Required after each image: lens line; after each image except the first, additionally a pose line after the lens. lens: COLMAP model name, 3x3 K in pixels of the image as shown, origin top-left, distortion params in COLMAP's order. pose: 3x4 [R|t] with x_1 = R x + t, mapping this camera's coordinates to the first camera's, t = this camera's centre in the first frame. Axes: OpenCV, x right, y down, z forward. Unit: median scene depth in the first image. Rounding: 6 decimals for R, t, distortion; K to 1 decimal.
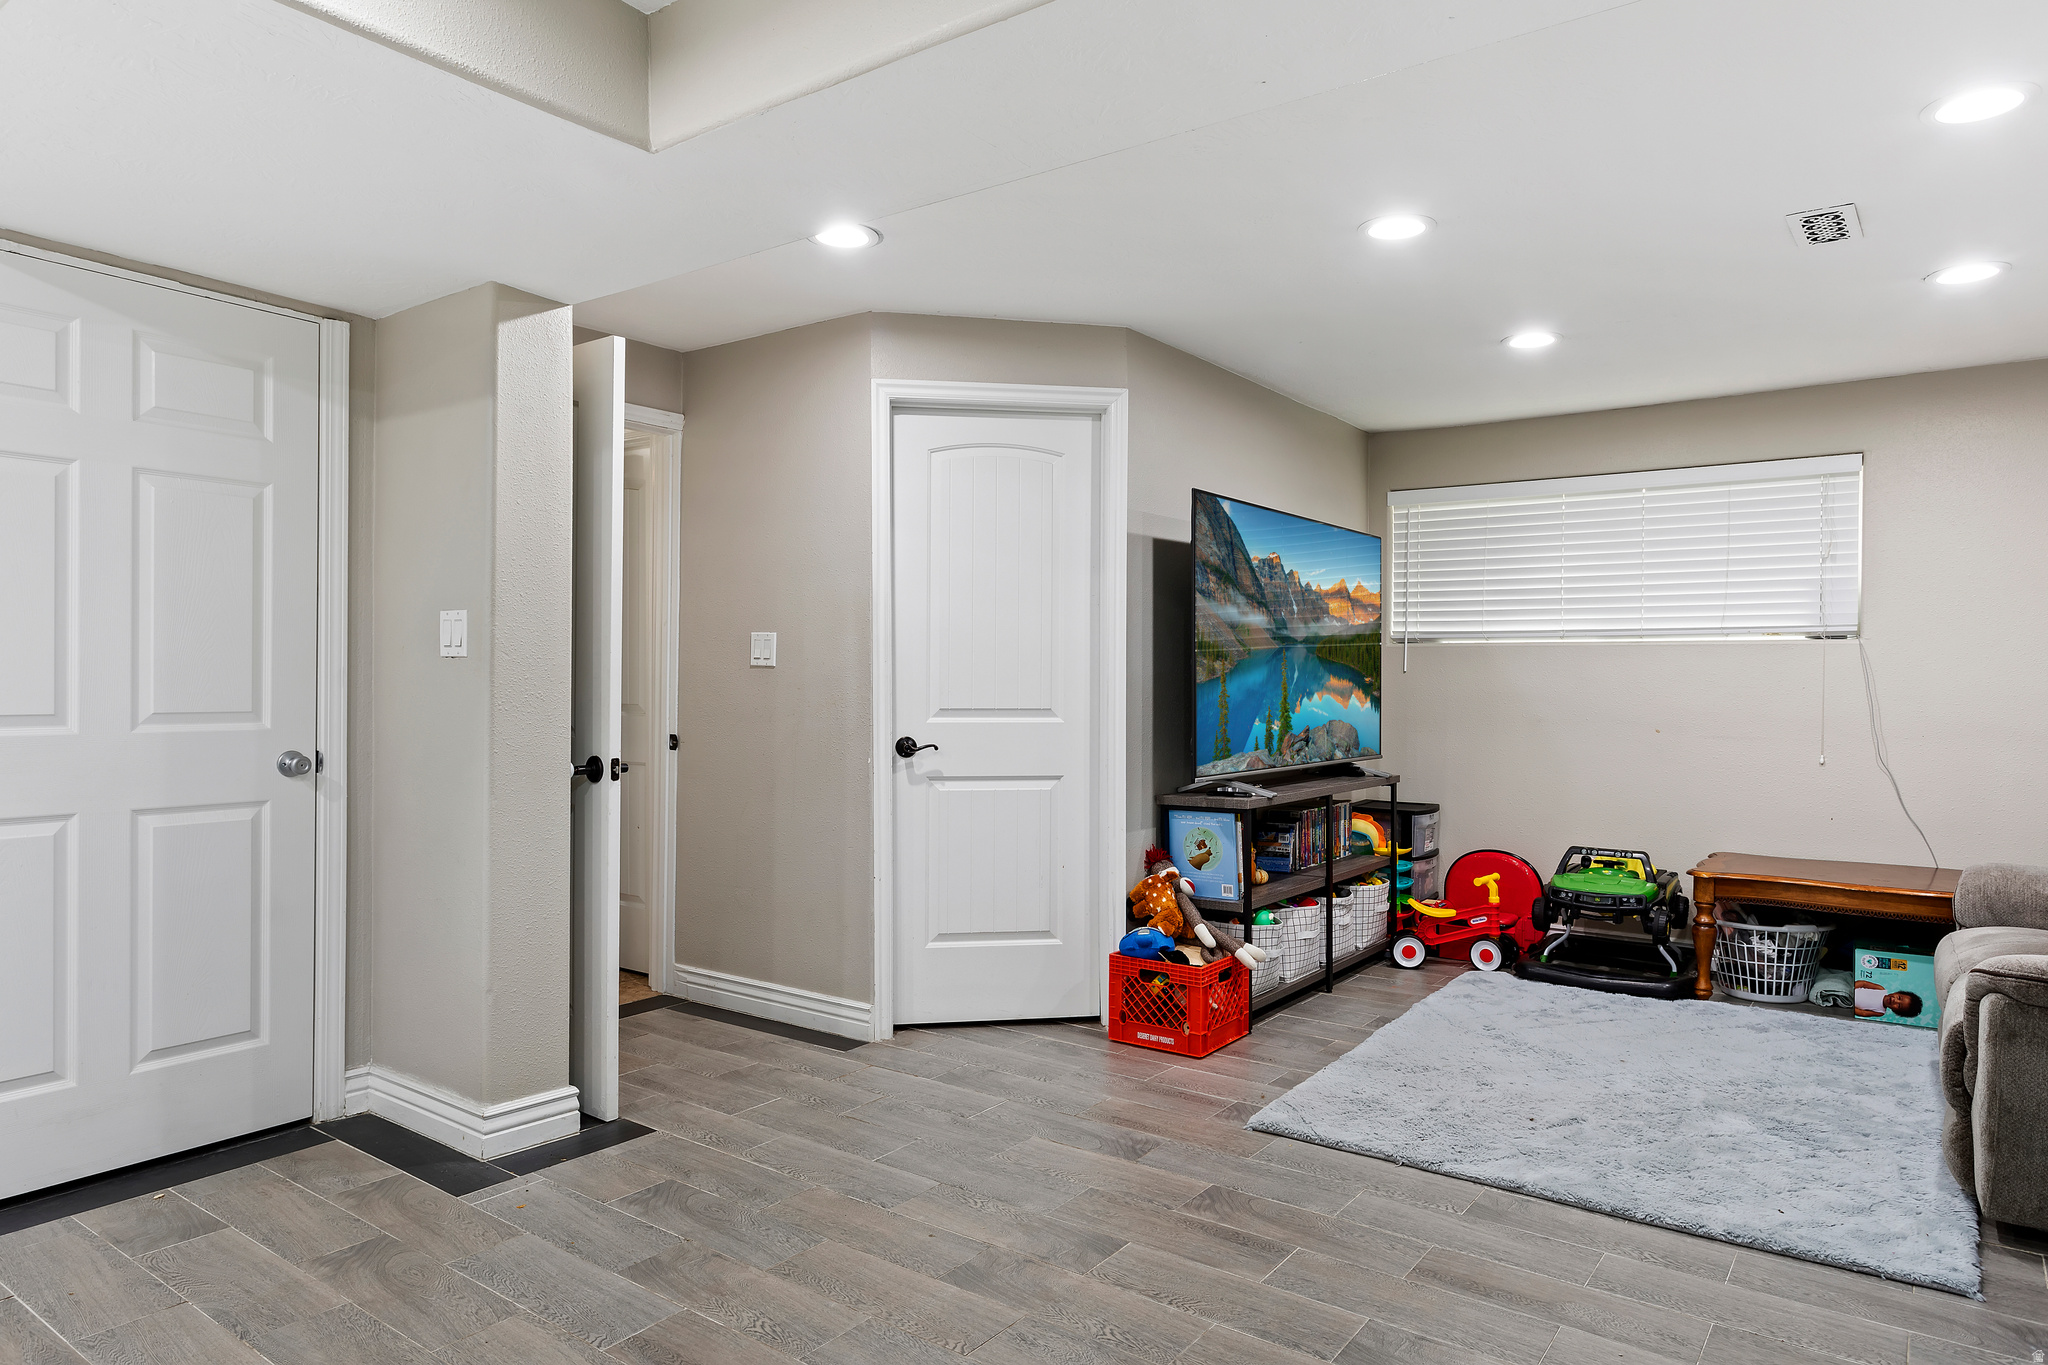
lens RADIAL K [[1251.3, 0, 1010.2], [0, 1251.3, 684.3], [0, 0, 1]] dist [-0.004594, 0.003480]
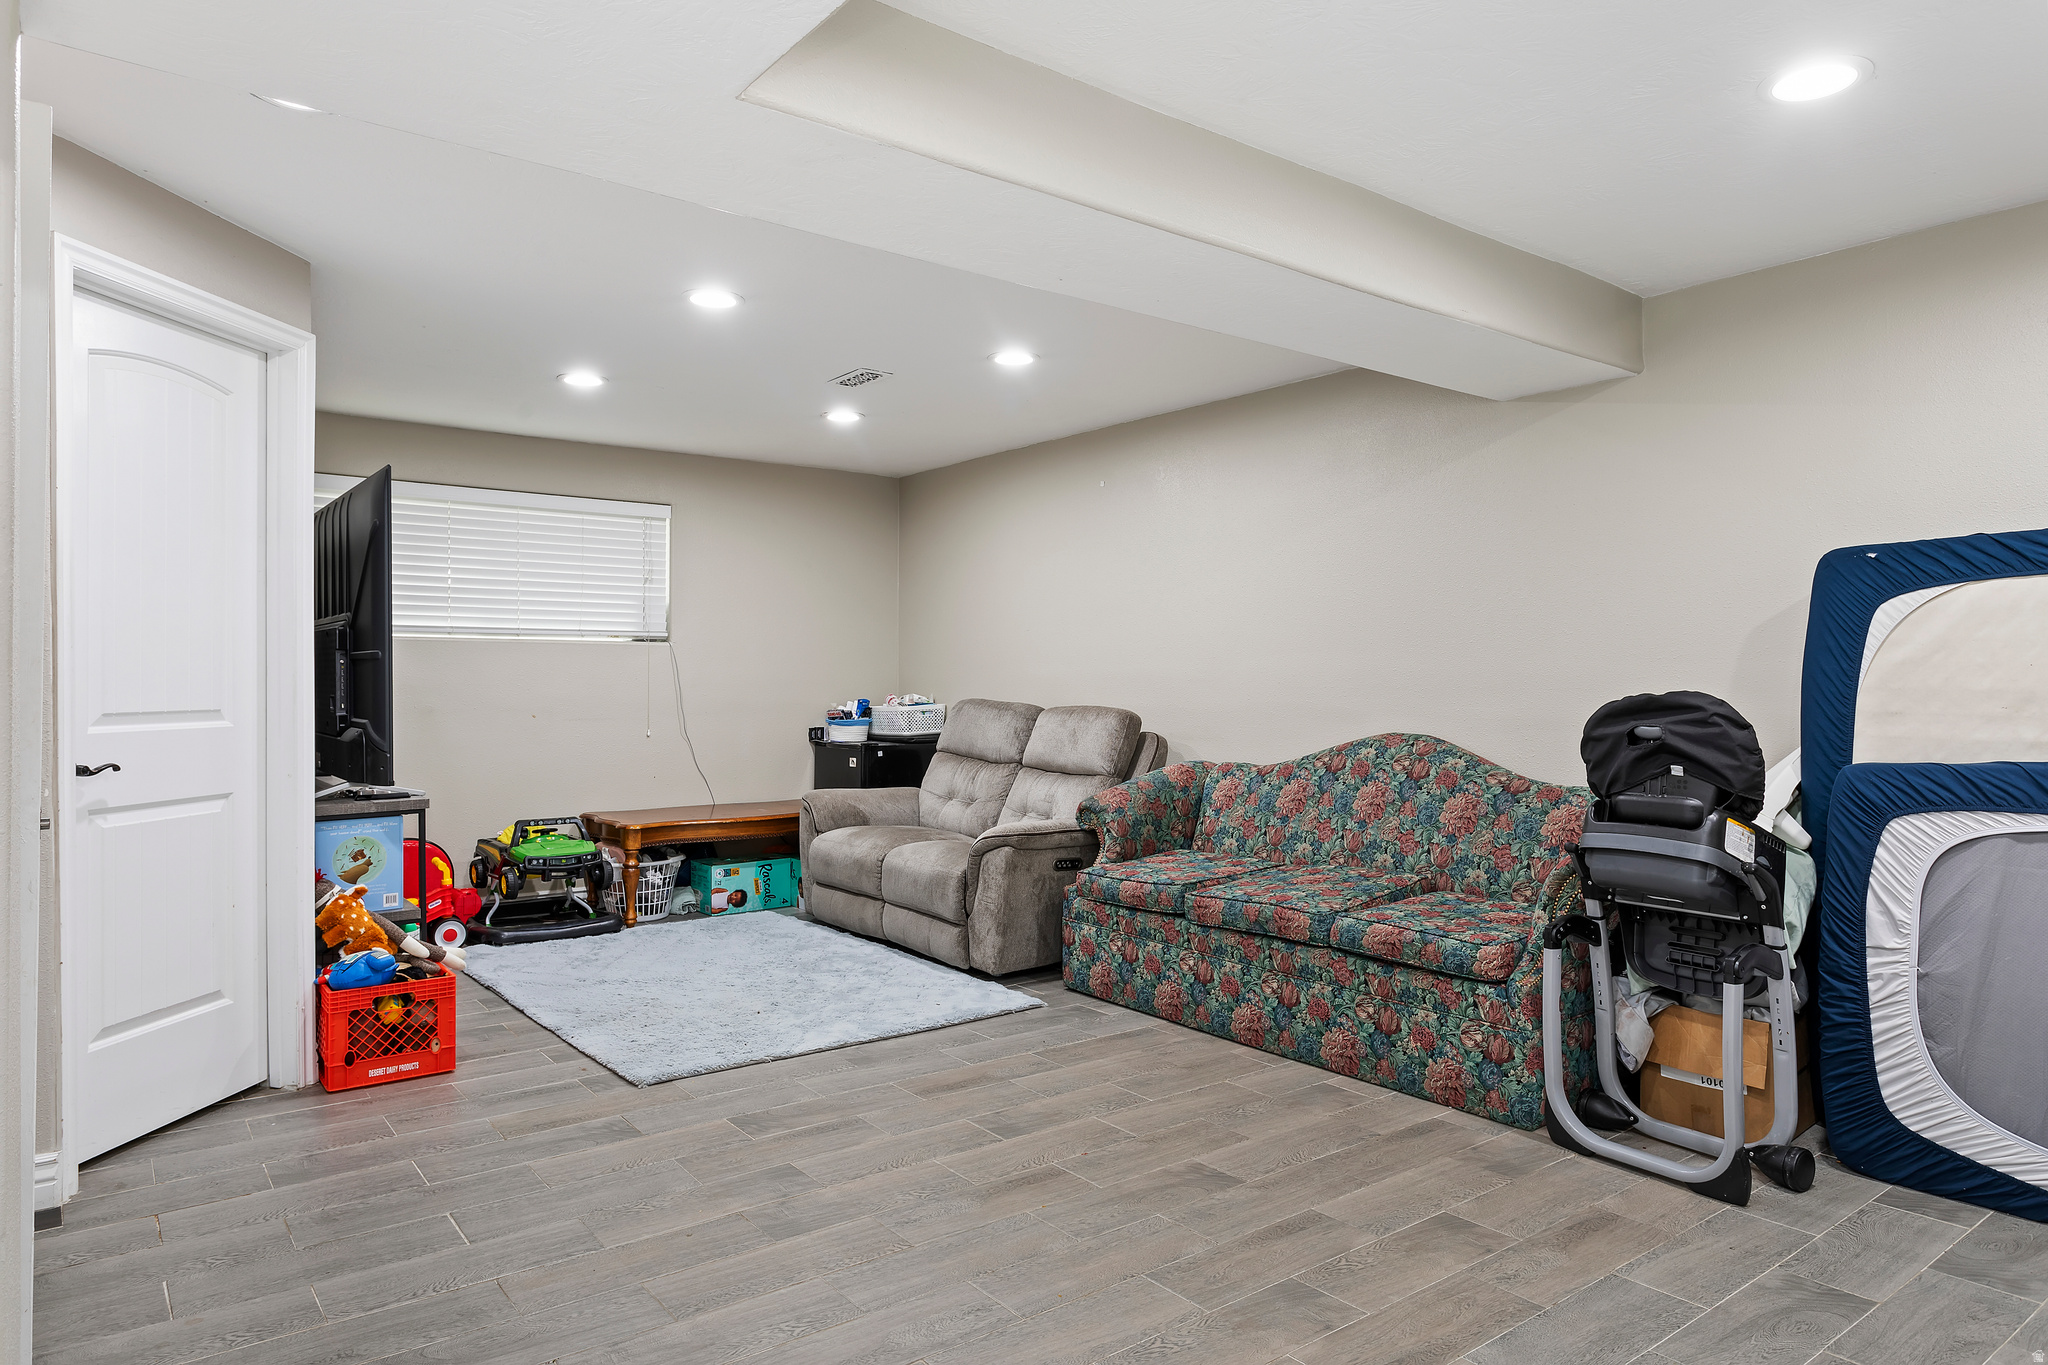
lens RADIAL K [[1251.3, 0, 1010.2], [0, 1251.3, 684.3], [0, 0, 1]] dist [-0.004594, 0.003480]
pose [[0.284427, -0.008745, 0.958658, -0.682970], [0.002711, 0.999962, 0.008318, -0.001772], [-0.958694, 0.000233, 0.284440, 0.347335]]
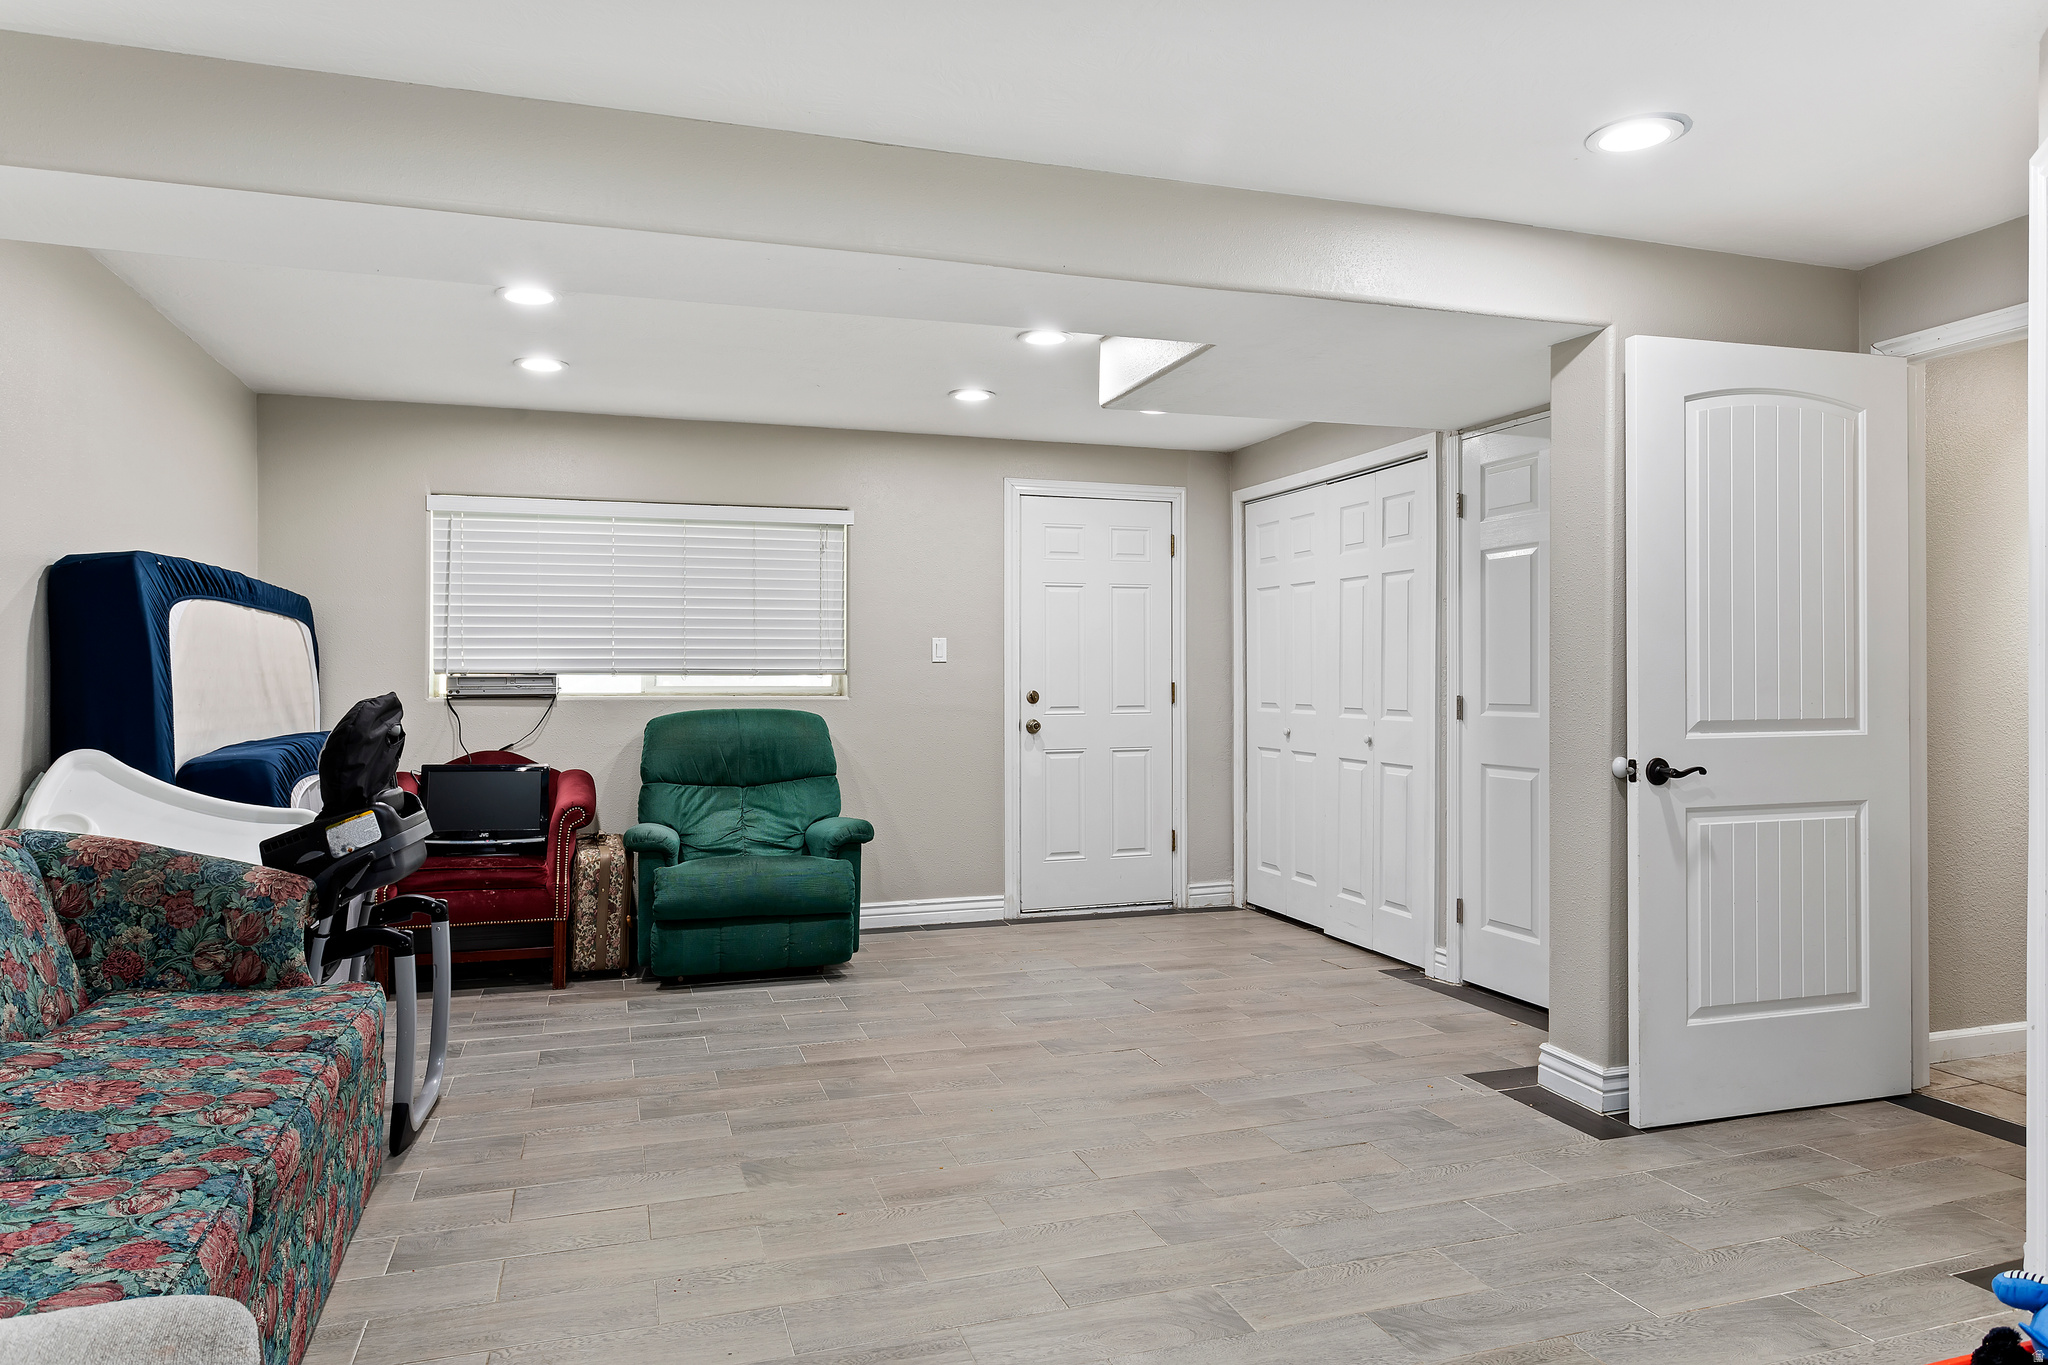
lens RADIAL K [[1251.3, 0, 1010.2], [0, 1251.3, 684.3], [0, 0, 1]] dist [-0.004594, 0.003480]
pose [[-0.580906, -0.008829, -0.813923, 0.707908], [-0.007287, 0.999958, -0.005646, 0.006388], [0.813938, 0.002651, -0.580946, 1.065462]]
